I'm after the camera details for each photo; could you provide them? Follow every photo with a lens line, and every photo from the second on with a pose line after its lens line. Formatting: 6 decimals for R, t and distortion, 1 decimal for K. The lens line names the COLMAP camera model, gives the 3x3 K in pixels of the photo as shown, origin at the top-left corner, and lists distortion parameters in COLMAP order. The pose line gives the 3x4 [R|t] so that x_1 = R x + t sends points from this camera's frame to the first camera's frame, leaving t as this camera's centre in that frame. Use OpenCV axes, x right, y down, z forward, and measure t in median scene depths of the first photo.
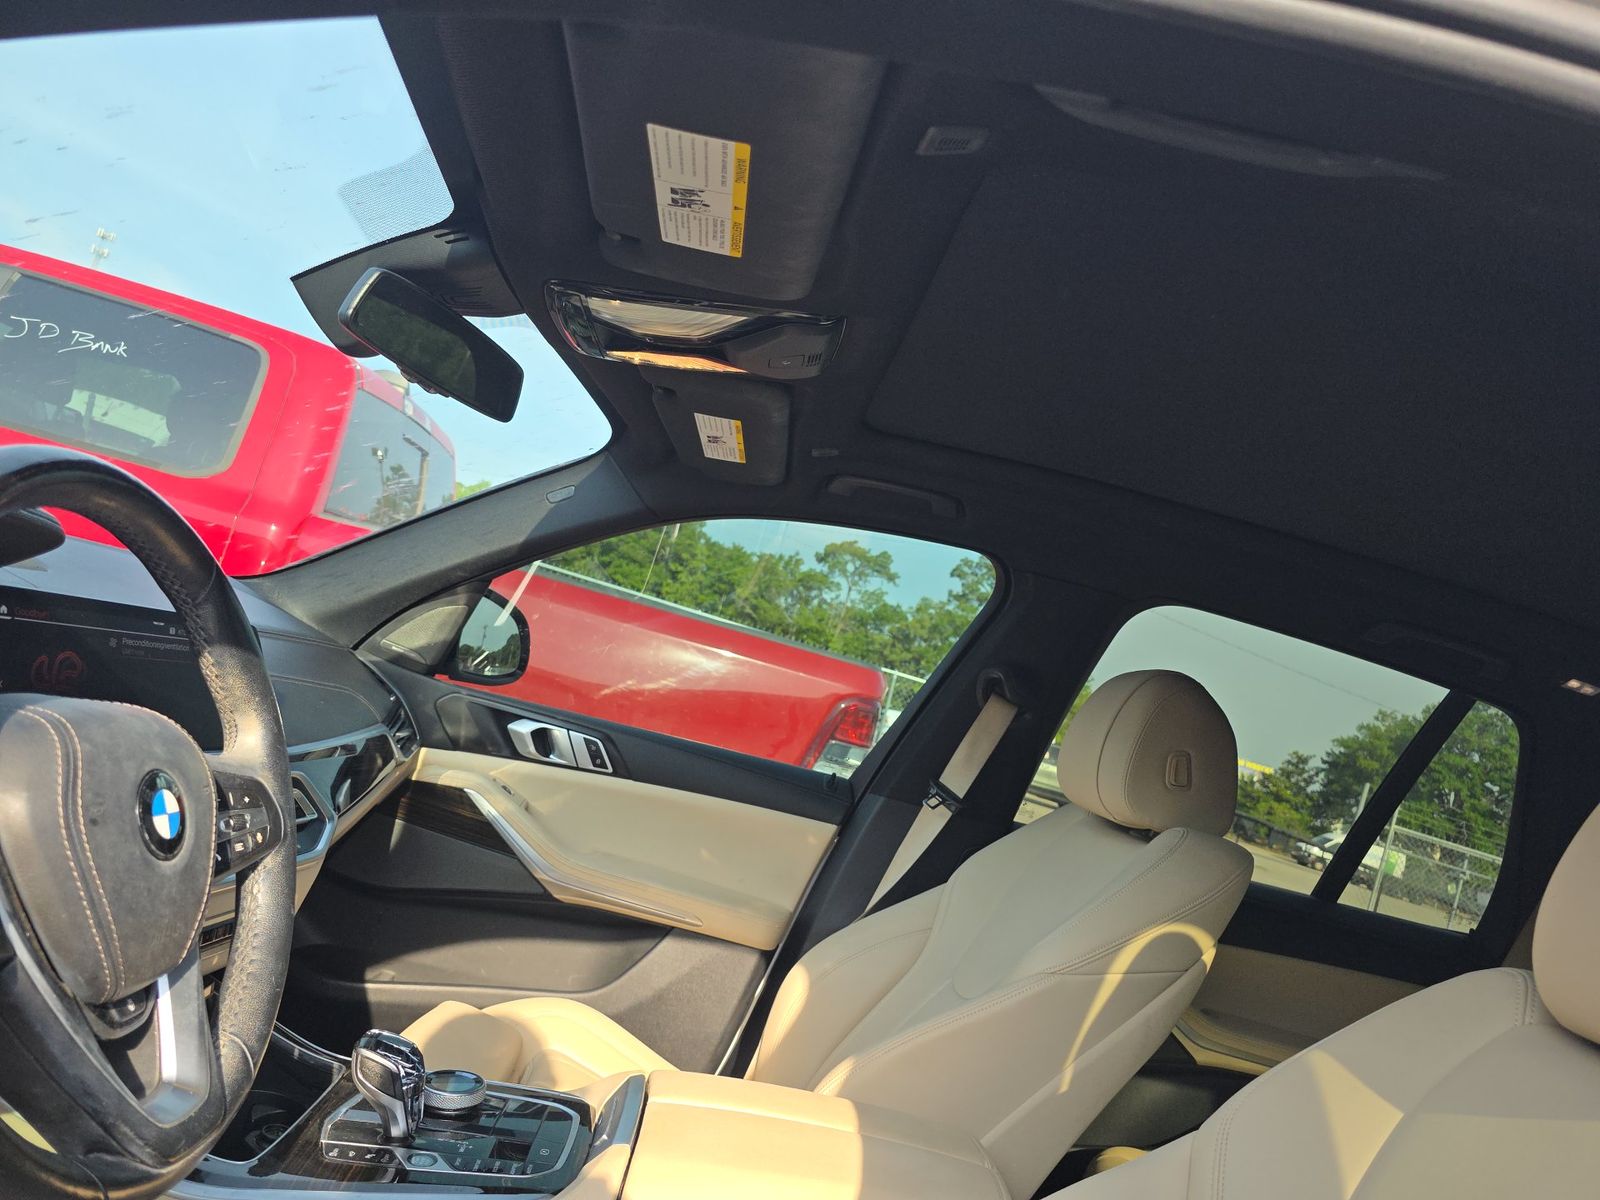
lens RADIAL K [[1061.4, 0, 819.4], [0, 1061.4, 614.6], [0, 0, 1]] dist [0.088503, -0.104338]
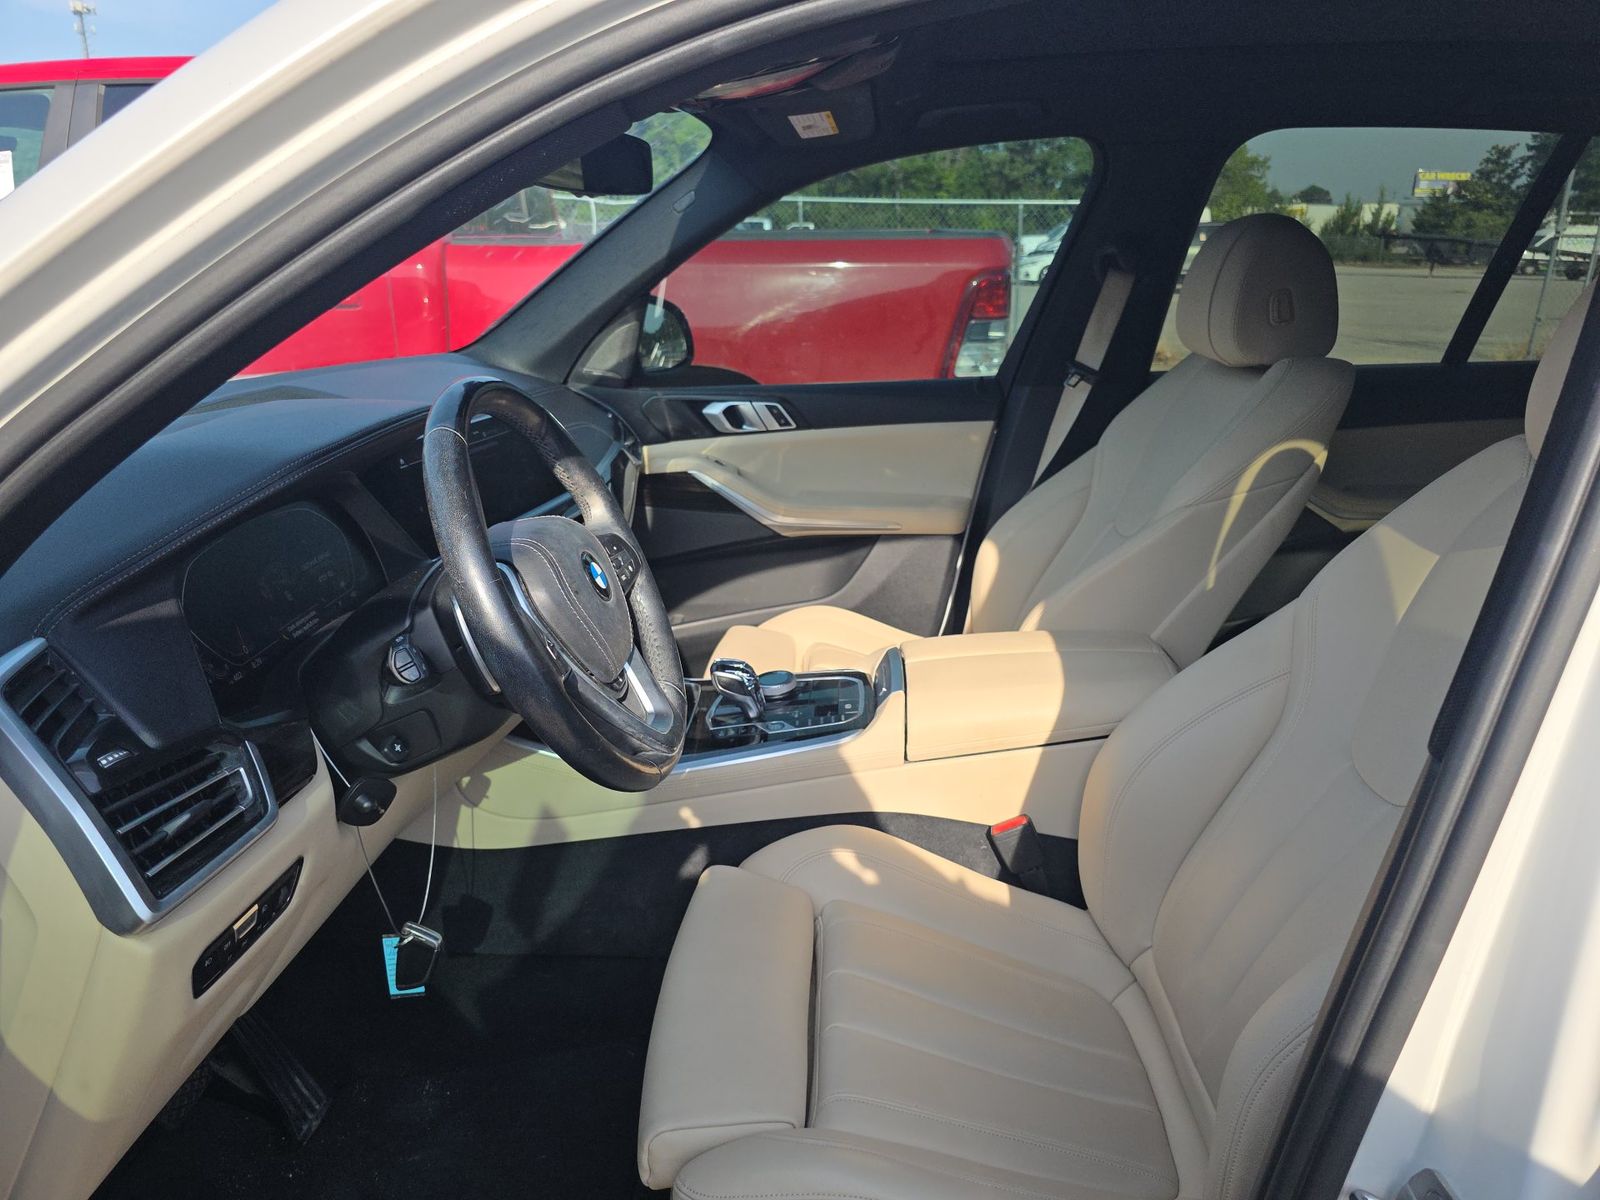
lens RADIAL K [[1088.8, 0, 827.9], [0, 1088.8, 602.0], [0, 0, 1]] dist [0.047358, -0.050686]
pose [[0.959480, -0.220520, -0.175409, 0.009136], [0.270244, 0.896433, 0.351248, -0.096895], [0.079785, -0.384419, 0.919705, -0.191188]]
